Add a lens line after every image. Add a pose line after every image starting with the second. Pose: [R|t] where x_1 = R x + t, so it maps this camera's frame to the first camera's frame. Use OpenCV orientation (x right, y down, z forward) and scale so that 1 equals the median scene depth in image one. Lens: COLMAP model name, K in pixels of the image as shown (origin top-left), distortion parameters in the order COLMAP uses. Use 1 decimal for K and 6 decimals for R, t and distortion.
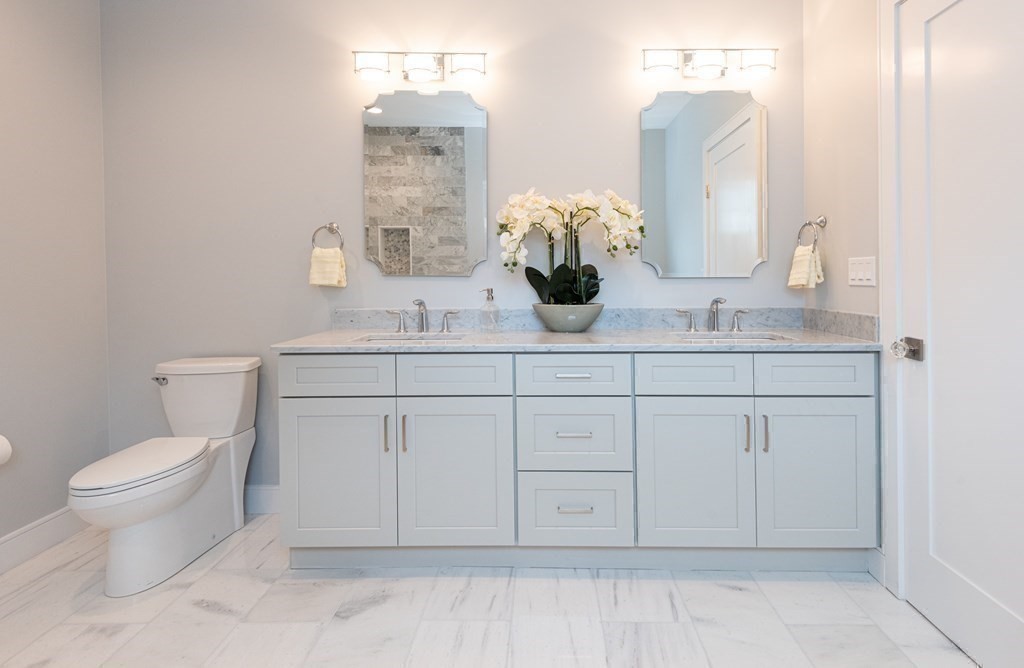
lens RADIAL K [[541.1, 0, 512.0], [0, 541.1, 334.0], [0, 0, 1]] dist [-0.000767, -0.000432]
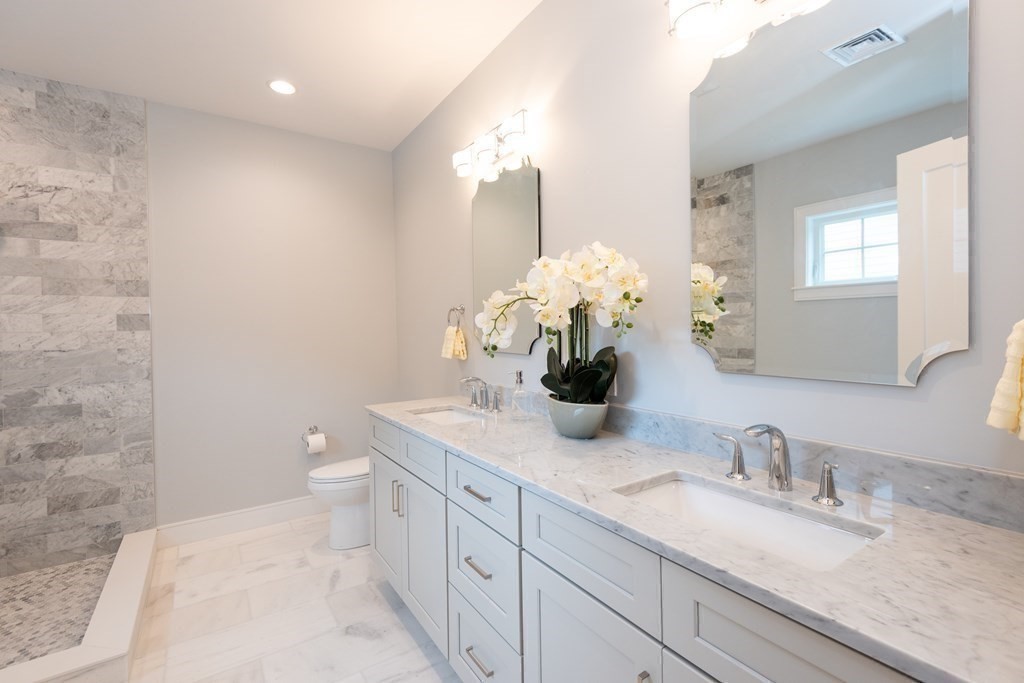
lens RADIAL K [[466.4, 0, 512.0], [0, 466.4, 341.5], [0, 0, 1]] dist [0.012442, -0.000475]
pose [[0.522654, 0.017271, -0.852370, 0.351220], [-0.057721, 0.998218, -0.015167, -0.069974], [0.850589, 0.057127, 0.522719, 0.306756]]
